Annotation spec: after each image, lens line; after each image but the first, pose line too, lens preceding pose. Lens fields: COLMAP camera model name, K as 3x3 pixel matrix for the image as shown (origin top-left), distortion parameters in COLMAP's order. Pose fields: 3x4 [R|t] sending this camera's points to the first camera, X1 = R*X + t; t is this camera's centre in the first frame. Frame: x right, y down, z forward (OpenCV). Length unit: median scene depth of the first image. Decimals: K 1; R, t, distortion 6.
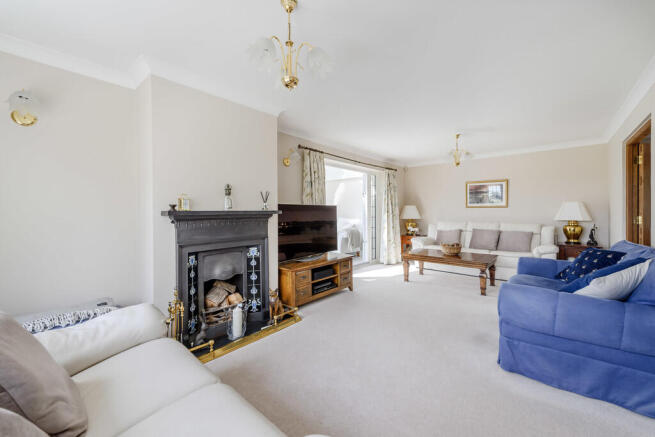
lens RADIAL K [[257.9, 0, 327.5], [0, 257.9, 218.5], [0, 0, 1]] dist [0.000861, 0.000066]
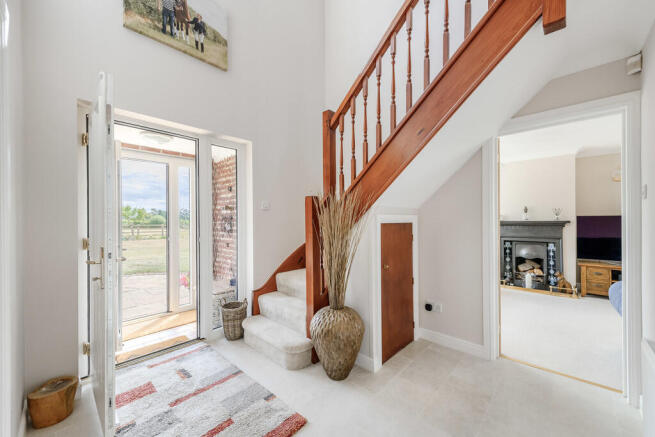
lens RADIAL K [[257.9, 0, 327.5], [0, 257.9, 218.5], [0, 0, 1]] dist [0.000861, 0.000066]
pose [[-0.034685, -0.003351, -0.999393, 1.365859], [-0.027213, 0.999627, -0.002407, -0.002711], [0.999028, 0.027113, -0.034763, -0.329720]]
